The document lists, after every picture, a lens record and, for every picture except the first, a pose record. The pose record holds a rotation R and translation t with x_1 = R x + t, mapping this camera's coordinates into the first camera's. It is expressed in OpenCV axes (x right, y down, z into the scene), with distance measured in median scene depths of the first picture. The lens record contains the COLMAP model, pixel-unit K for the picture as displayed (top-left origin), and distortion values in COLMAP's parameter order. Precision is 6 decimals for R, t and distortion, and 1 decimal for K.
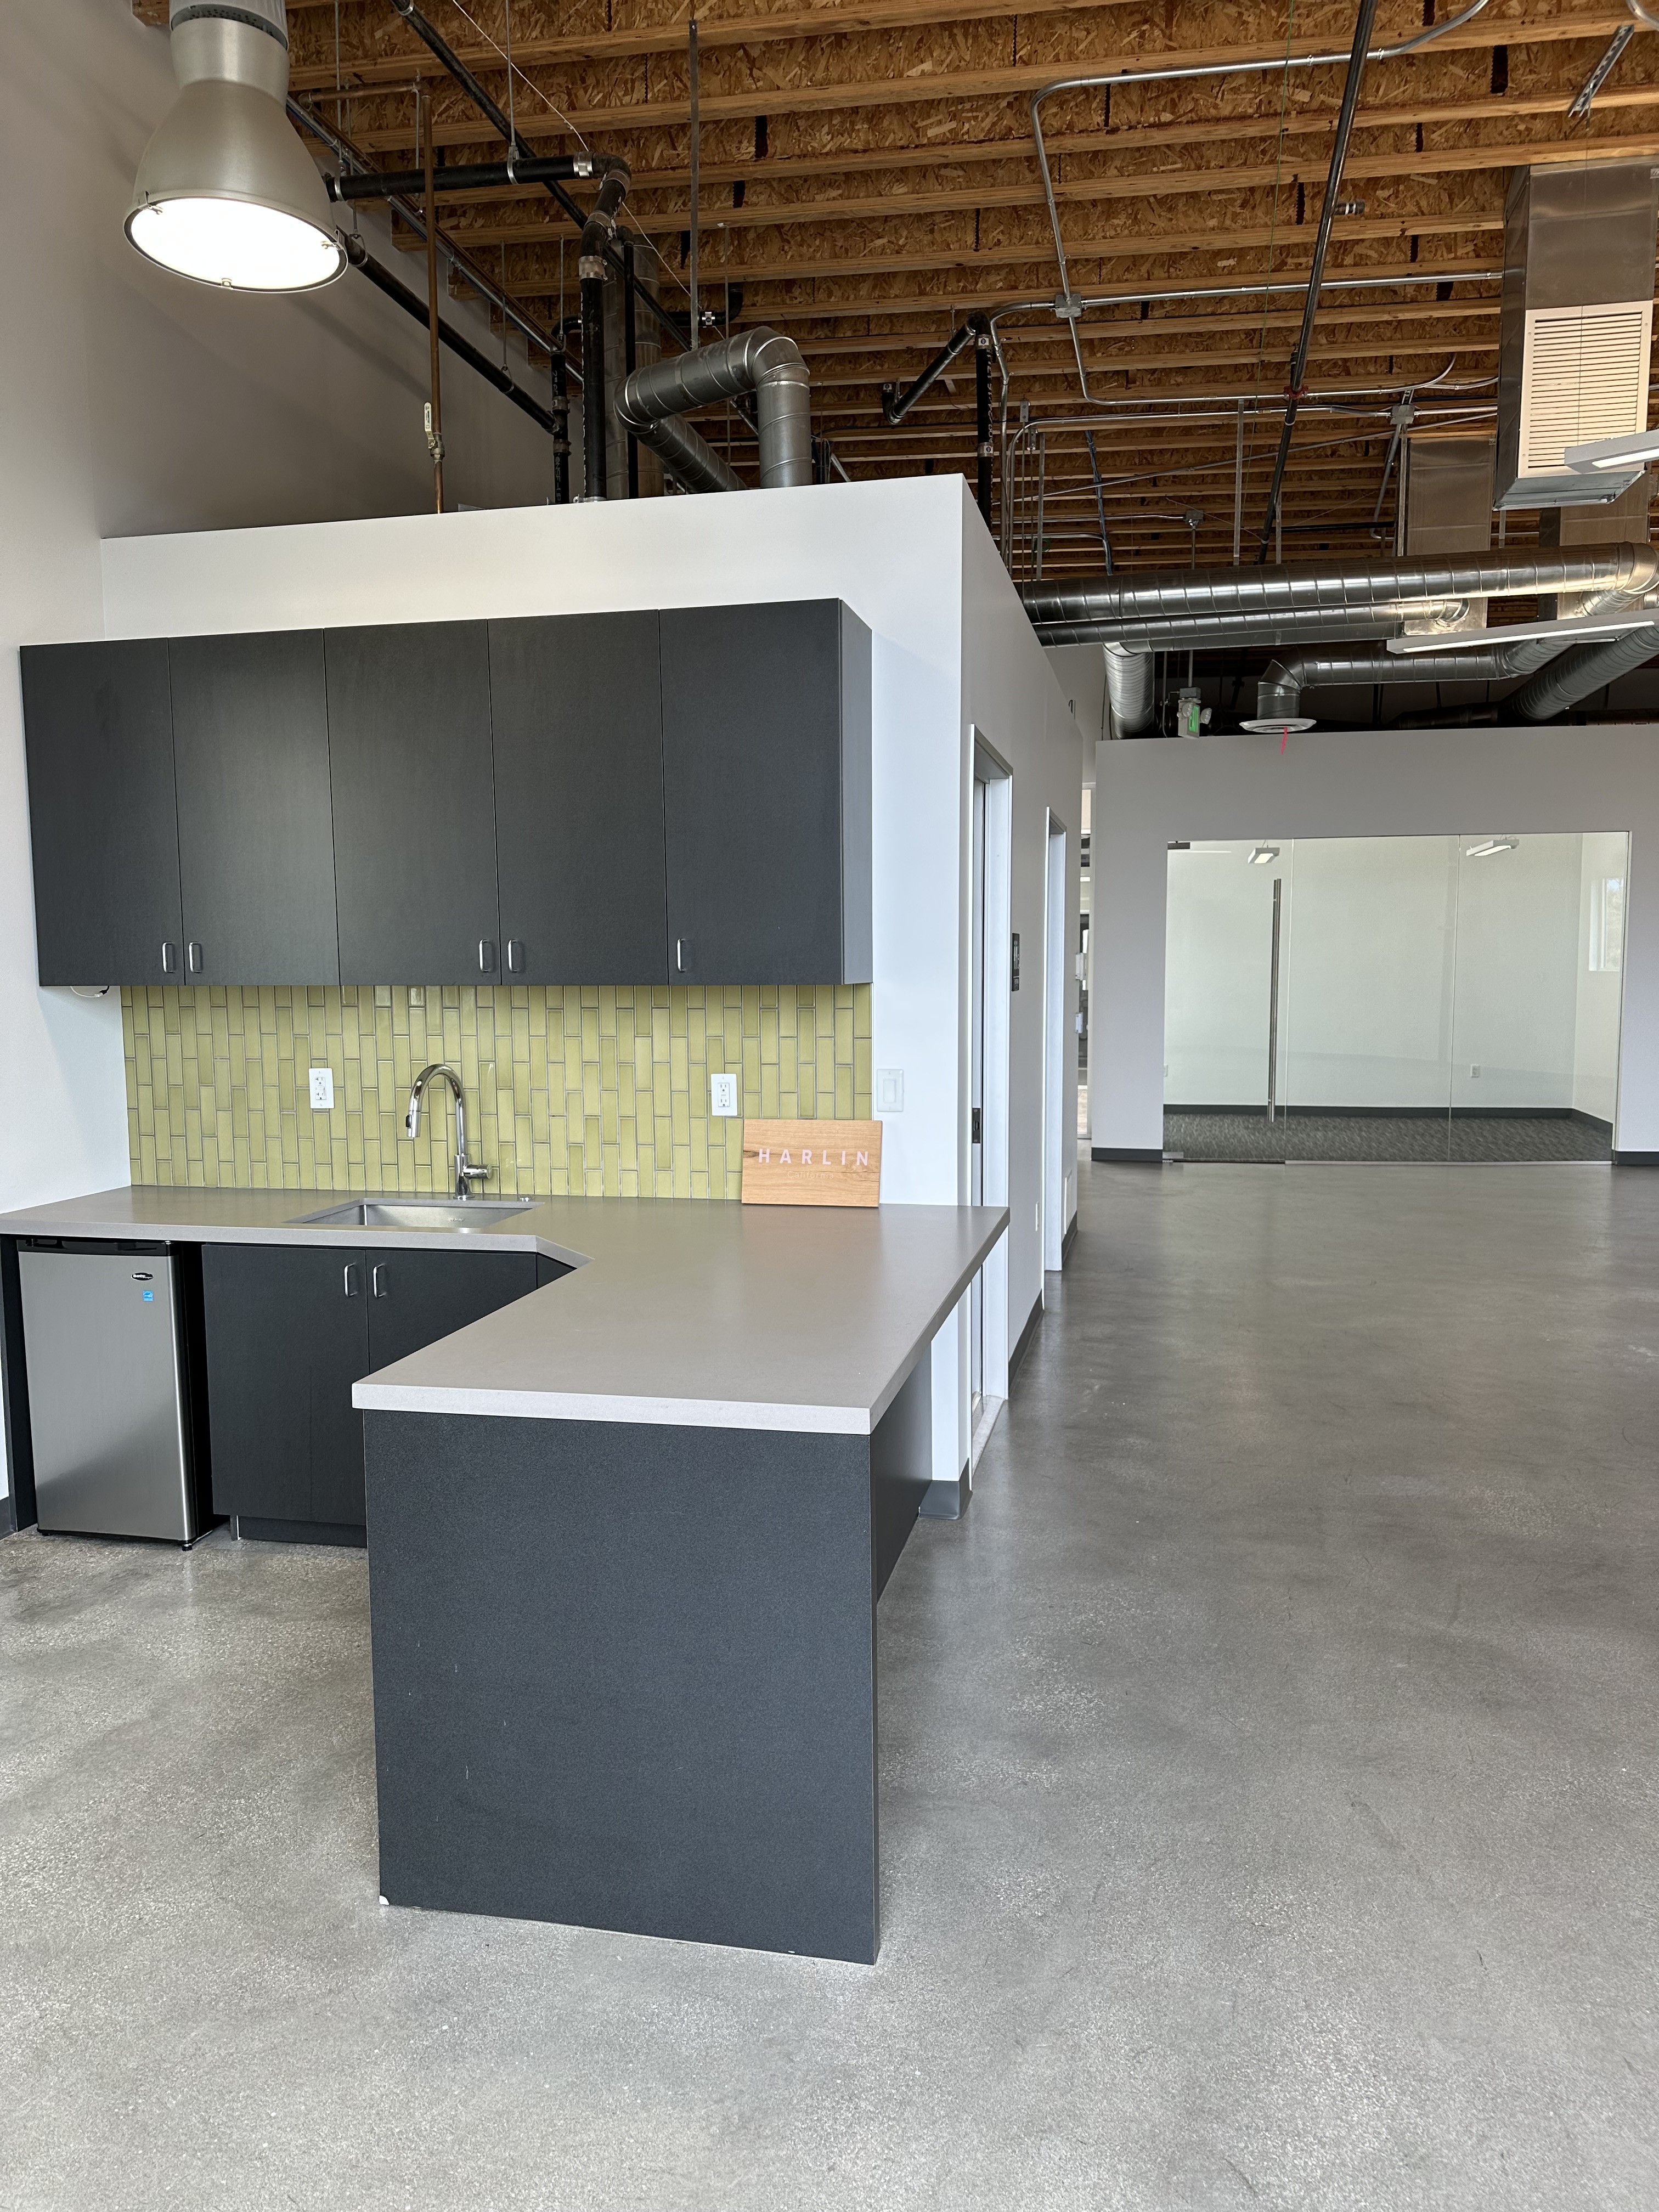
lens RADIAL K [[1562.8, 0, 829.5], [0, 1562.8, 1106.0], [0, 0, 1]] dist [-0.003081, -0.008057]
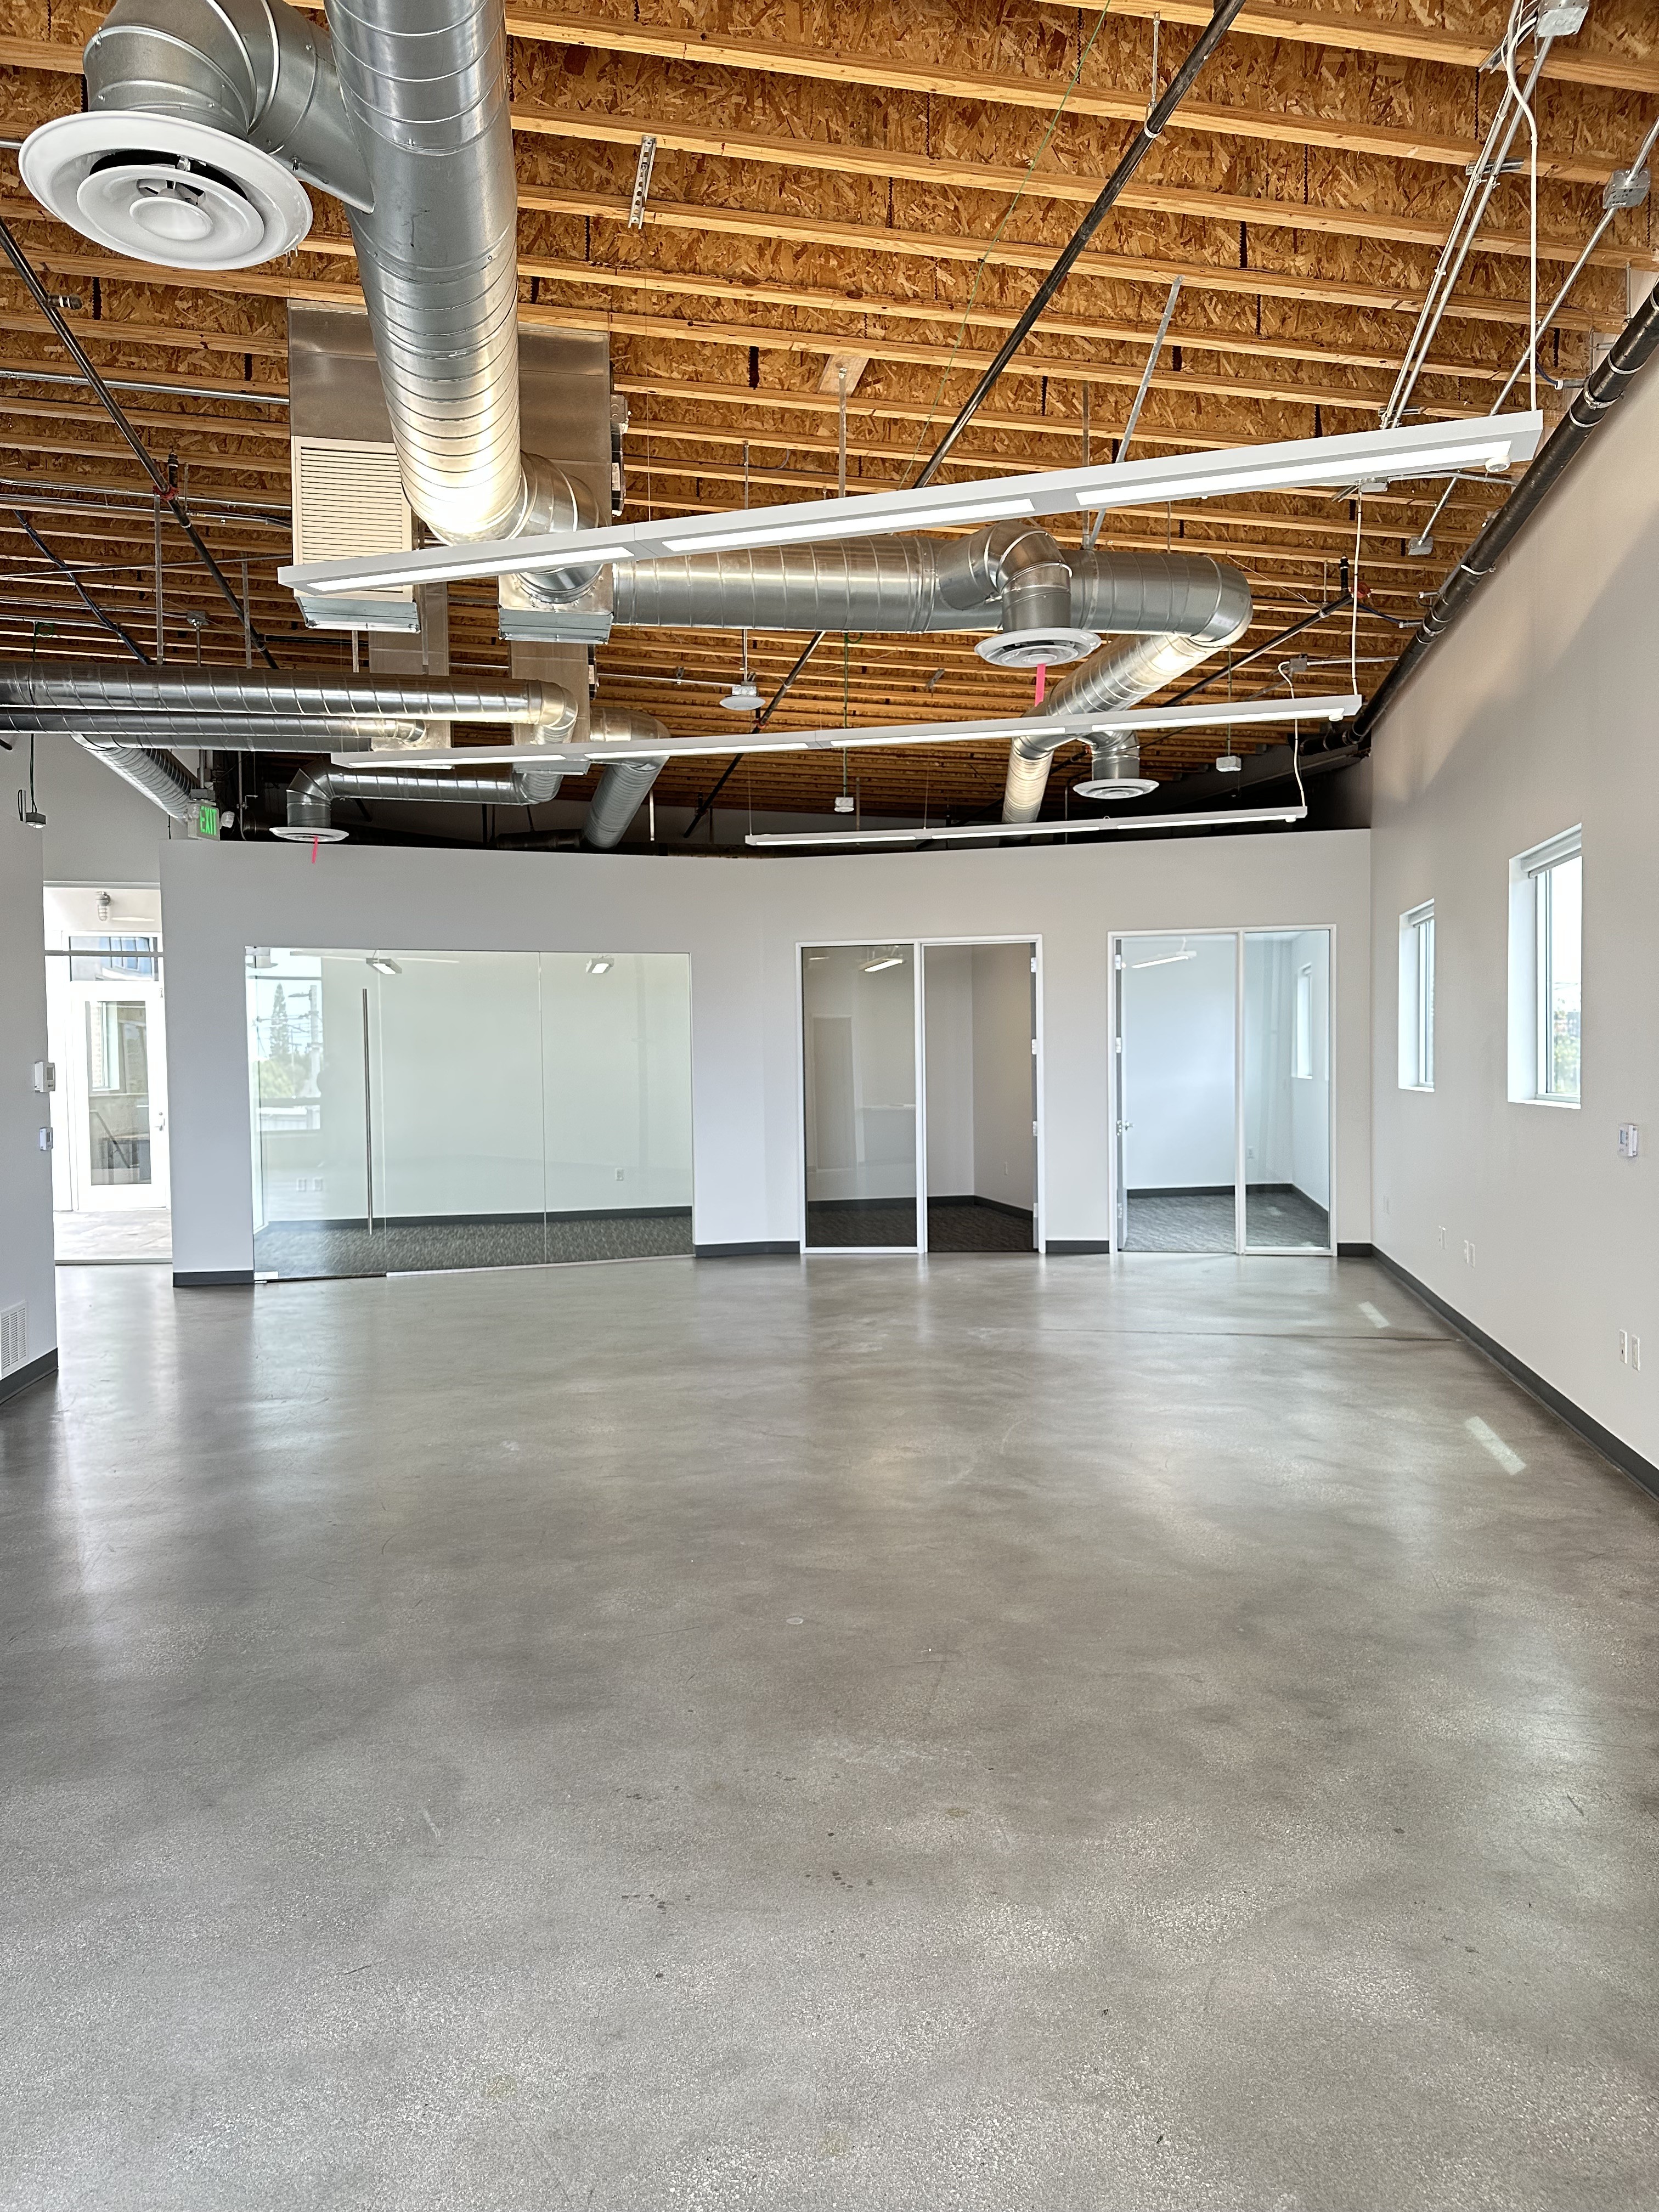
lens RADIAL K [[1562.8, 0, 829.5], [0, 1562.8, 1106.0], [0, 0, 1]] dist [-0.003081, -0.008057]
pose [[0.906511, -0.015978, 0.421880, 0.214631], [0.045850, 0.997099, -0.060757, 0.003863], [-0.419686, 0.074420, 0.904614, -0.026991]]
